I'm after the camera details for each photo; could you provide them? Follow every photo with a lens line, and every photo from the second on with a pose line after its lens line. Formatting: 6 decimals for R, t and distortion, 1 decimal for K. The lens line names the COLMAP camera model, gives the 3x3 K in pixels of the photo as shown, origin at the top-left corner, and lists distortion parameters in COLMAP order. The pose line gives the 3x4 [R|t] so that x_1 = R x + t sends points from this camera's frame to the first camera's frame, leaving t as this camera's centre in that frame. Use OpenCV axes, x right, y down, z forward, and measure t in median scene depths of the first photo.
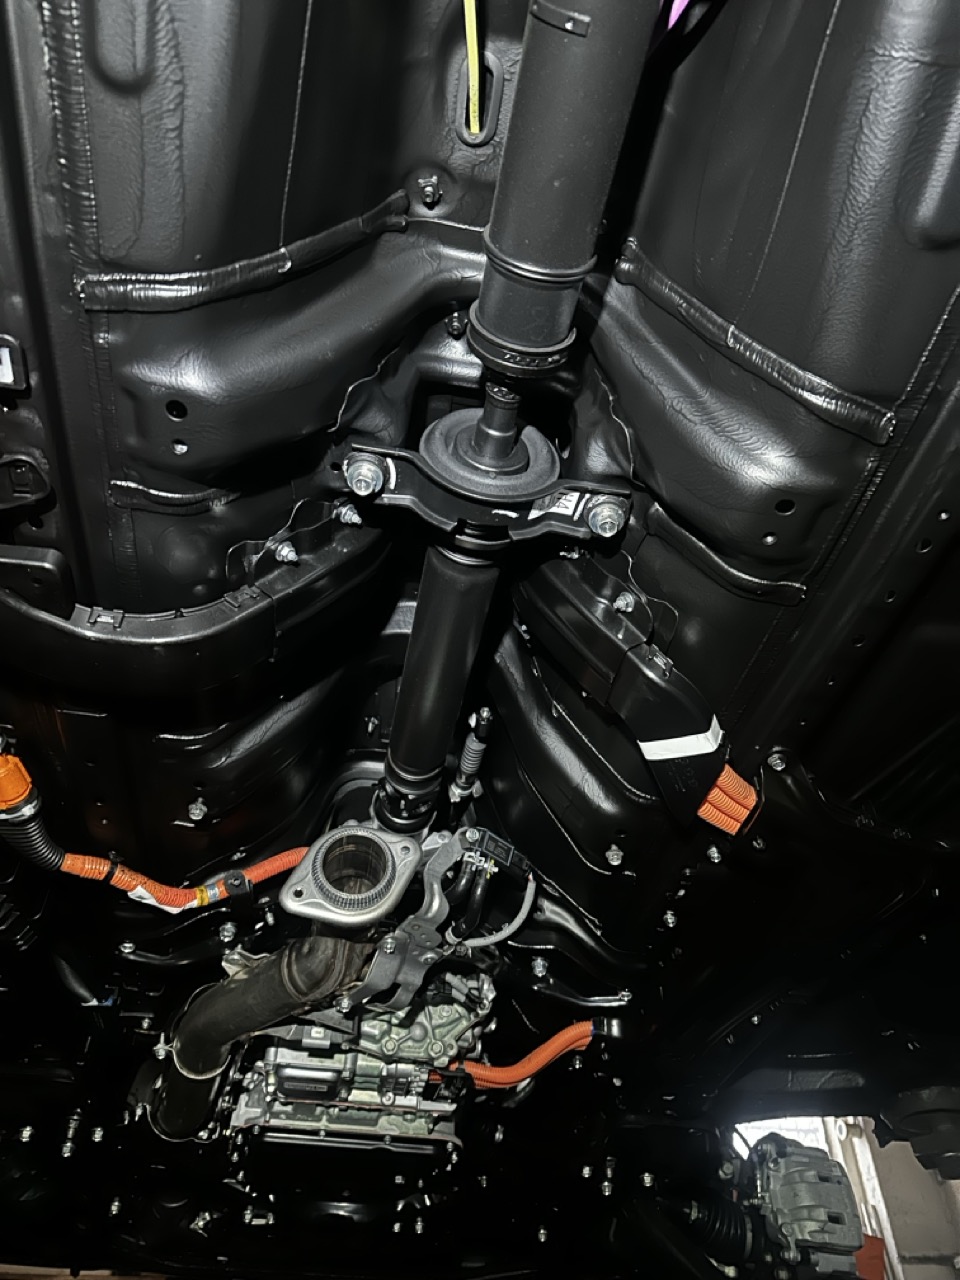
lens RADIAL K [[904.9, 0, 469.4], [0, 904.9, 642.8], [0, 0, 1]] dist [0.031872, -0.024639]
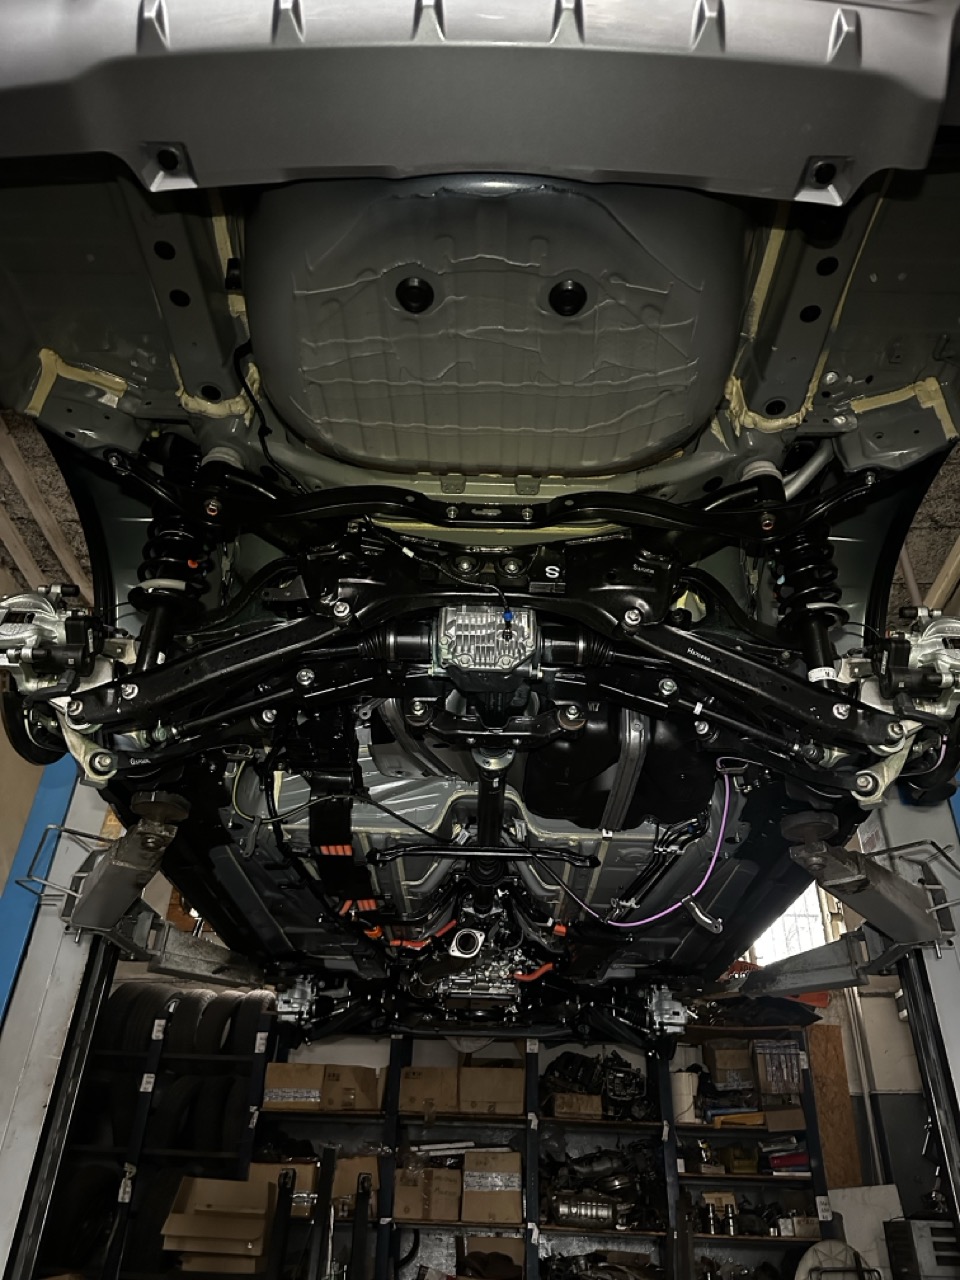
lens RADIAL K [[904.9, 0, 491.8], [0, 904.9, 634.8], [0, 0, 1]] dist [0.031872, -0.024639]
pose [[0.988939, -0.071455, -0.129978, 0.389885], [0.100538, 0.967212, 0.233223, -1.305478], [0.109052, -0.243711, 0.963697, -1.601879]]
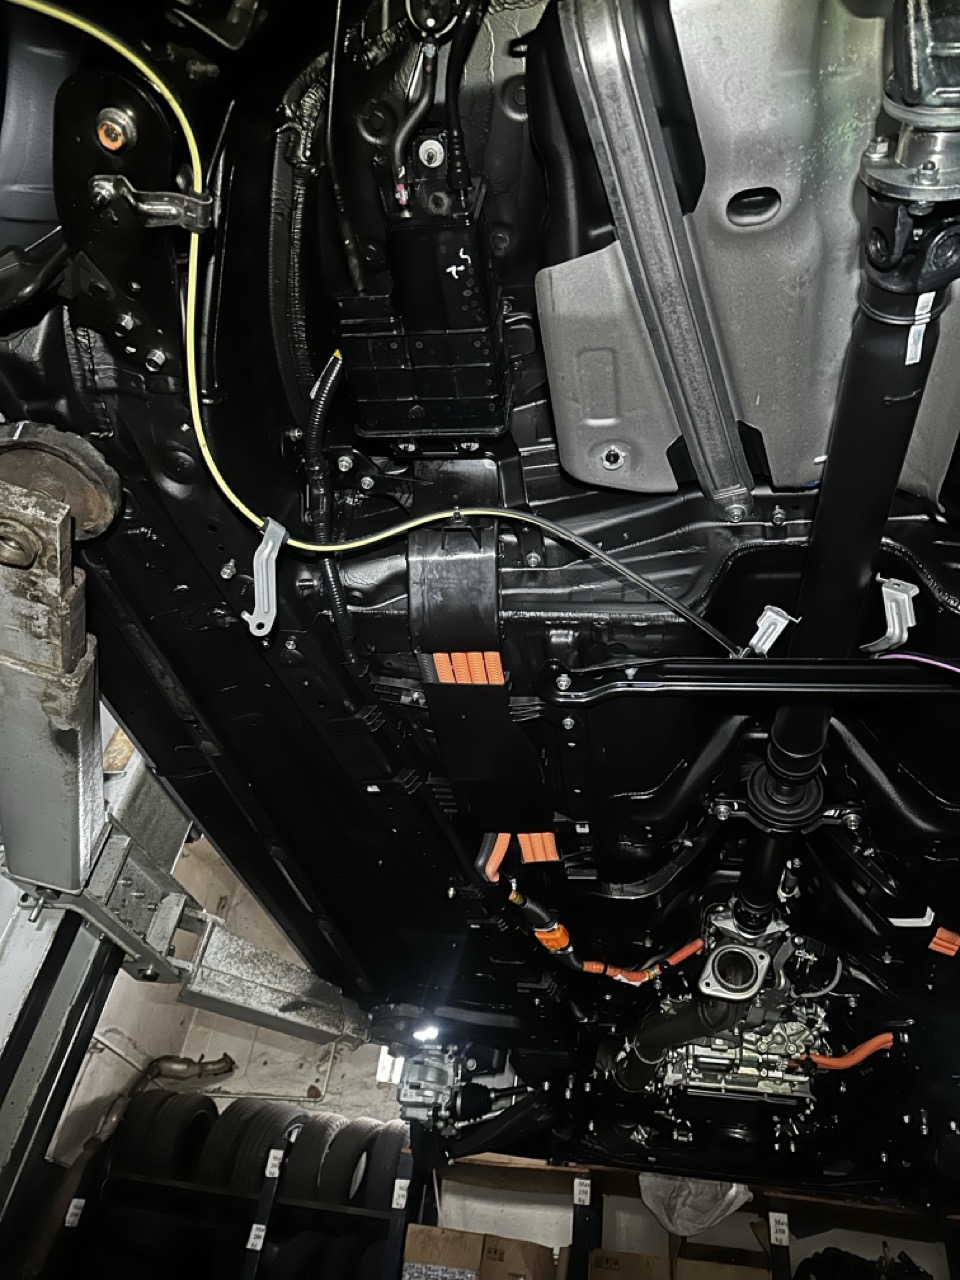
lens RADIAL K [[904.9, 0, 476.9], [0, 904.9, 639.3], [0, 0, 1]] dist [0.031872, -0.024639]
pose [[0.944322, -0.122178, -0.305496, 0.019924], [0.145486, 0.987850, 0.054639, -0.448066], [0.295109, -0.096042, 0.950624, -0.652047]]
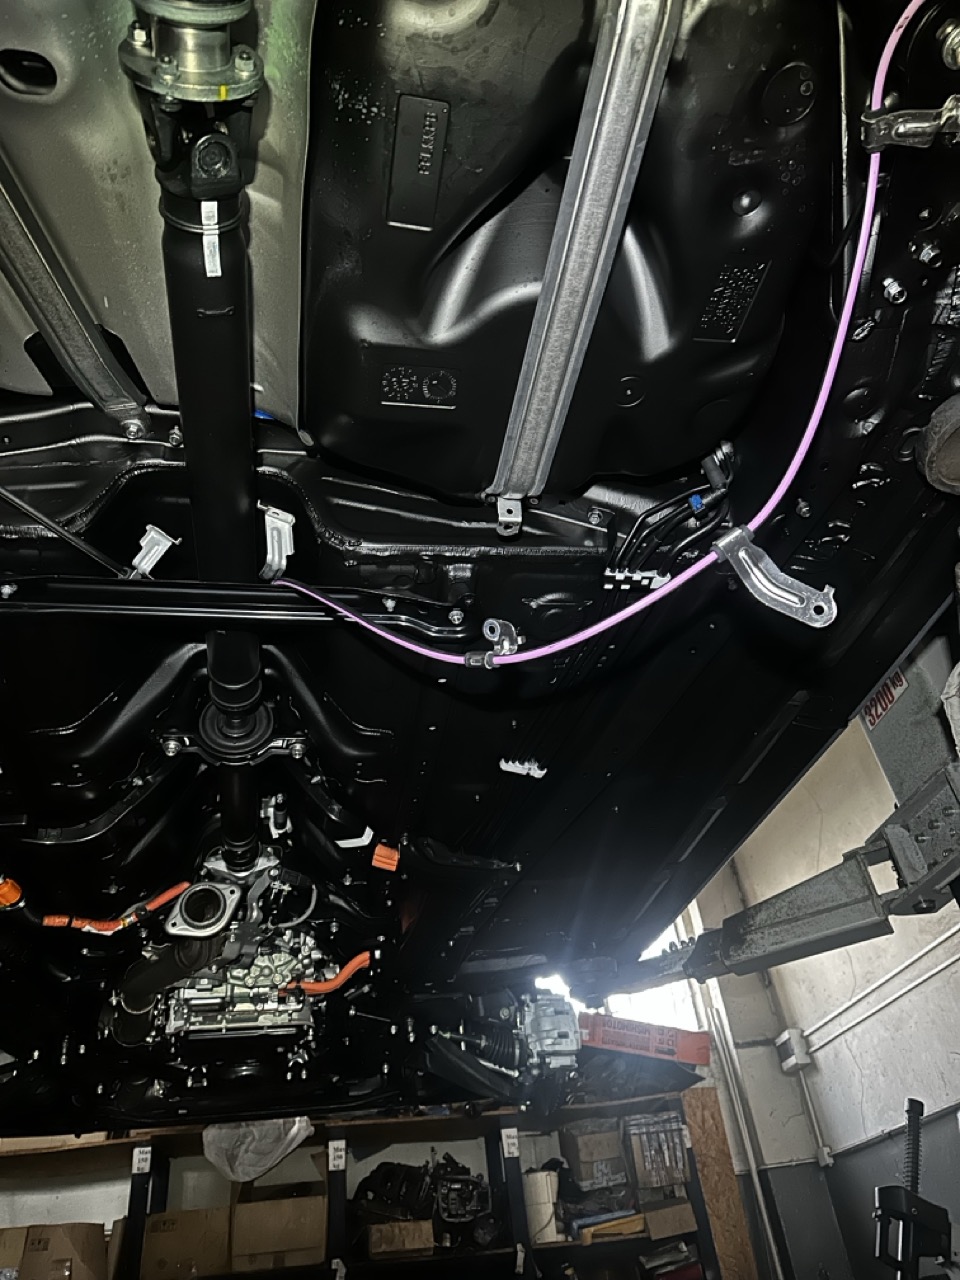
lens RADIAL K [[904.9, 0, 475.3], [0, 904.9, 632.8], [0, 0, 1]] dist [0.031872, -0.024639]
pose [[0.992812, -0.091692, 0.076919, 0.249717], [0.080914, 0.987791, 0.133126, -0.380940], [-0.088187, -0.125946, 0.988110, -0.618643]]
